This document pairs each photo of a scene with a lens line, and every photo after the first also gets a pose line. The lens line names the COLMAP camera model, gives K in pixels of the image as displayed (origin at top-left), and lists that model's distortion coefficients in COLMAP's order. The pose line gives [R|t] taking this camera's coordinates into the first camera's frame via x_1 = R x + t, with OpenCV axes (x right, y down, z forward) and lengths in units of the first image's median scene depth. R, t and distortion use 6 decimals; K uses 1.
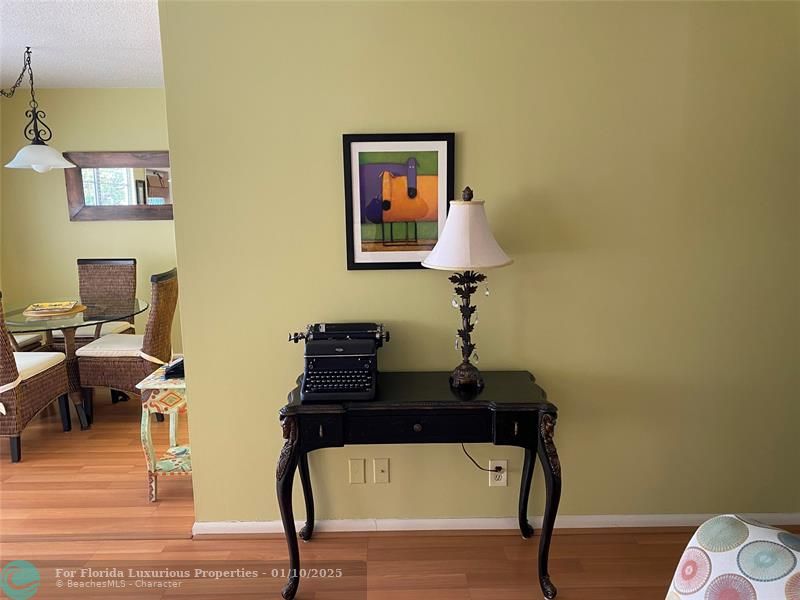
lens RADIAL K [[608.9, 0, 403.7], [0, 608.9, 308.5], [0, 0, 1]] dist [0.022347, -0.015307]
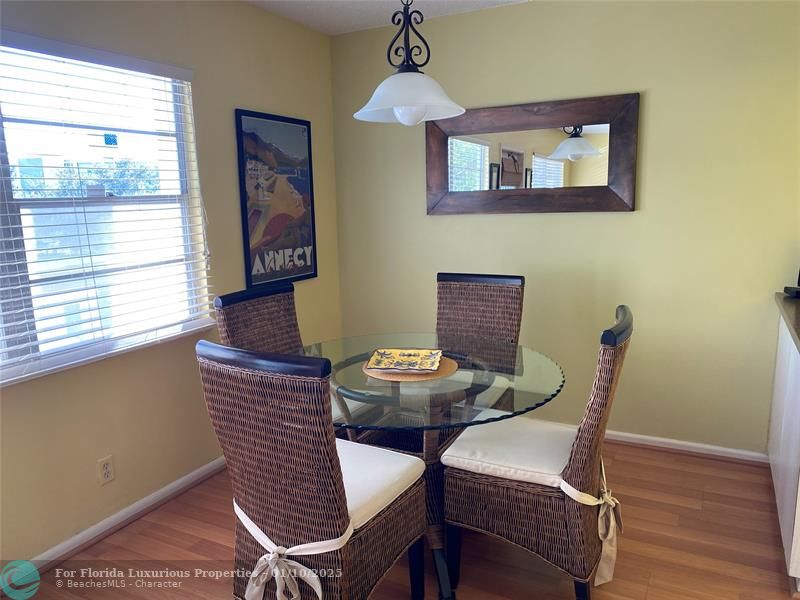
lens RADIAL K [[608.9, 0, 399.5], [0, 608.9, 302.4], [0, 0, 1]] dist [0.022347, -0.015307]
pose [[0.881884, 0.067550, -0.466601, -0.314966], [-0.068049, 0.997557, 0.015802, -0.067595], [0.466529, 0.017816, 0.884327, 0.487277]]
